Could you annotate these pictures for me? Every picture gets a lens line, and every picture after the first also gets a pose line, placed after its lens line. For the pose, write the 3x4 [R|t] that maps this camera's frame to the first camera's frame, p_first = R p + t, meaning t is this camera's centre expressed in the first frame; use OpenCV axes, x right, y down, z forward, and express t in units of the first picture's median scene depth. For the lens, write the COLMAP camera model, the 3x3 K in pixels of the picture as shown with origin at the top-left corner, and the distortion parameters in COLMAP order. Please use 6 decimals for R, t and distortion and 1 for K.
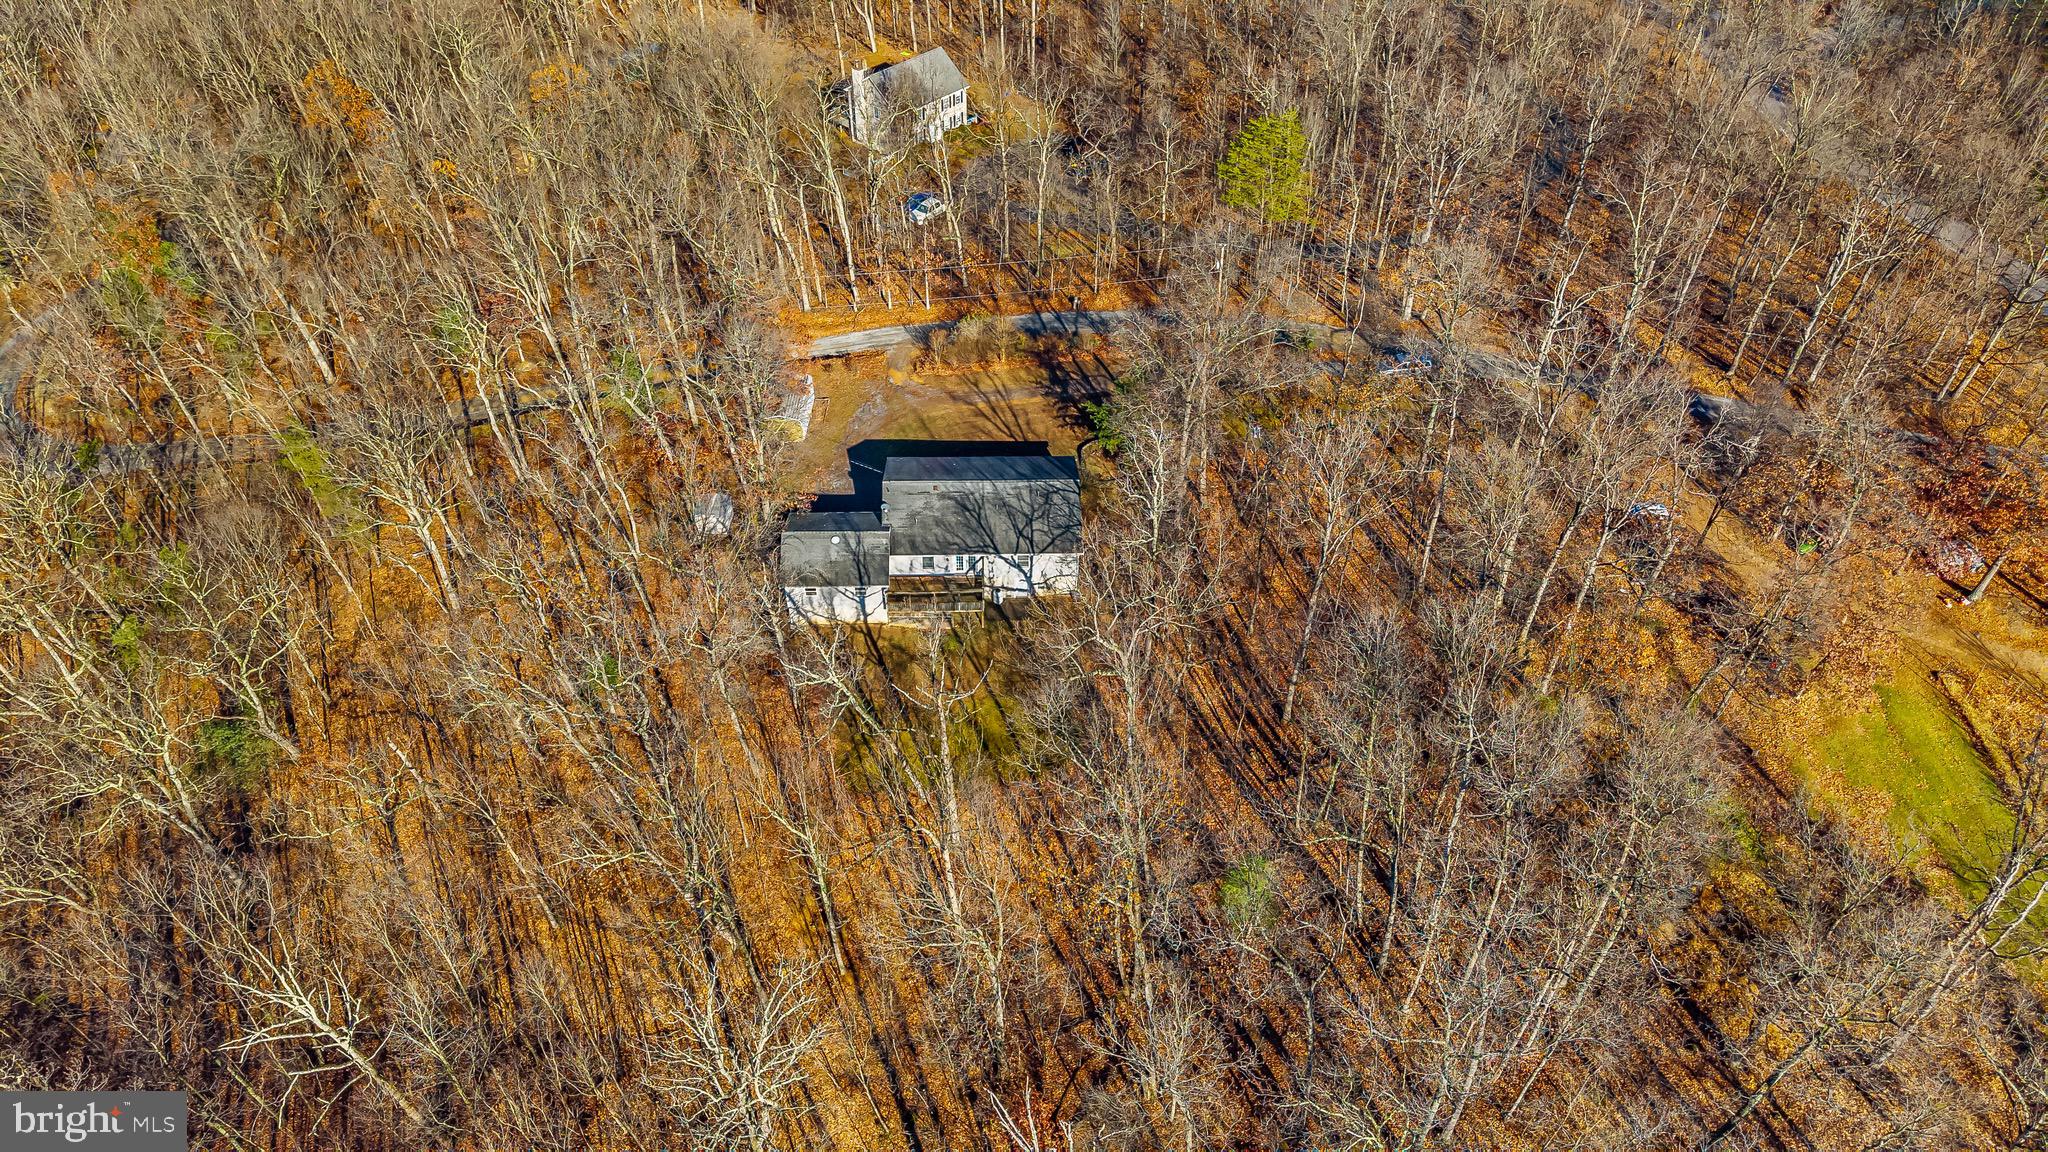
lens RADIAL K [[1381.2, 0, 1025.0], [0, 1381.2, 575.7], [0, 0, 1]] dist [-0.012064, -0.004611]
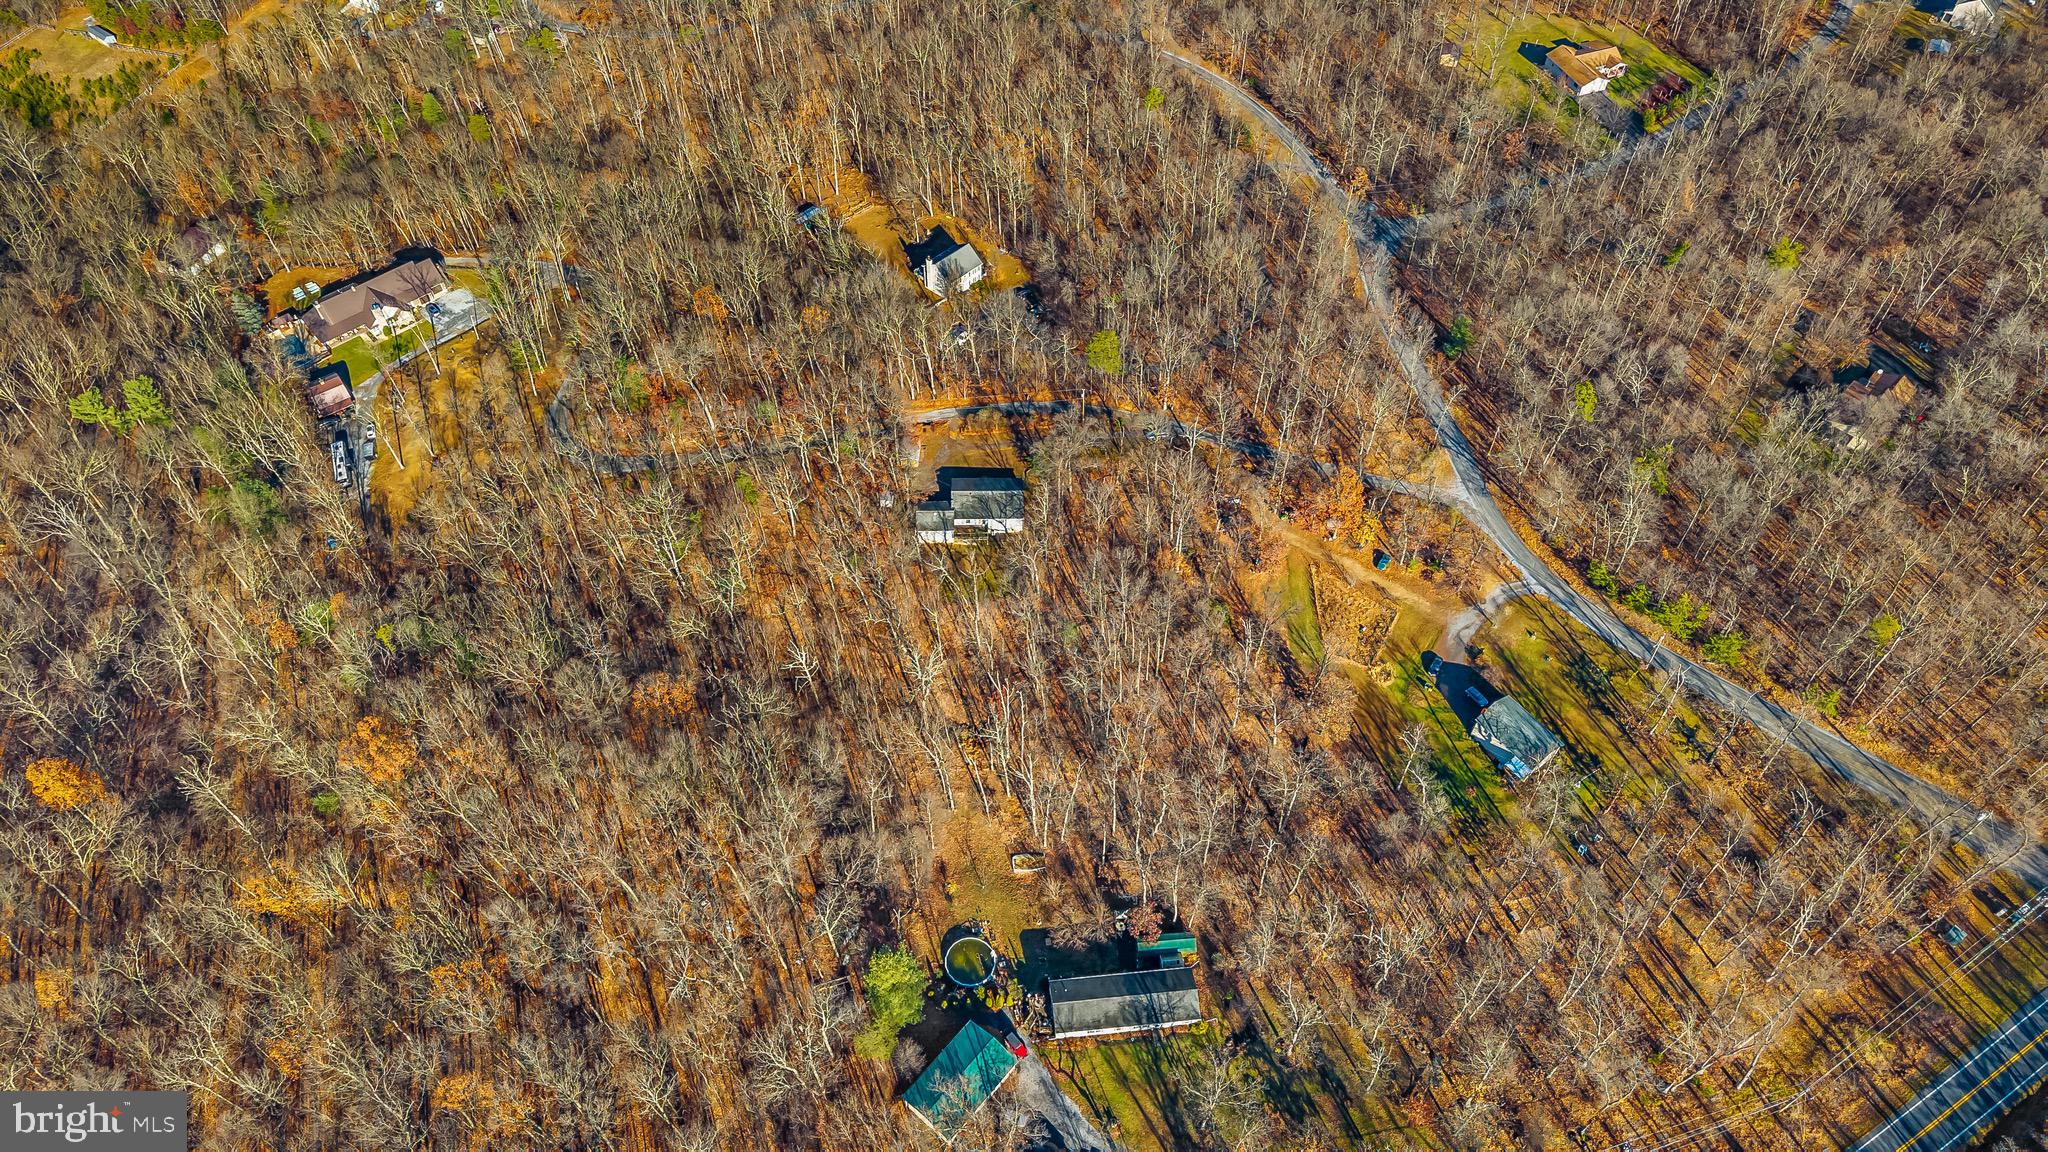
lens RADIAL K [[1381.2, 0, 1023.9], [0, 1381.2, 576.3], [0, 0, 1]] dist [-0.012064, -0.004611]
pose [[0.999957, 0.005264, -0.007625, 0.062382], [-0.004281, 0.992321, 0.123616, -0.240882], [0.008217, -0.123578, 0.992301, -1.748729]]
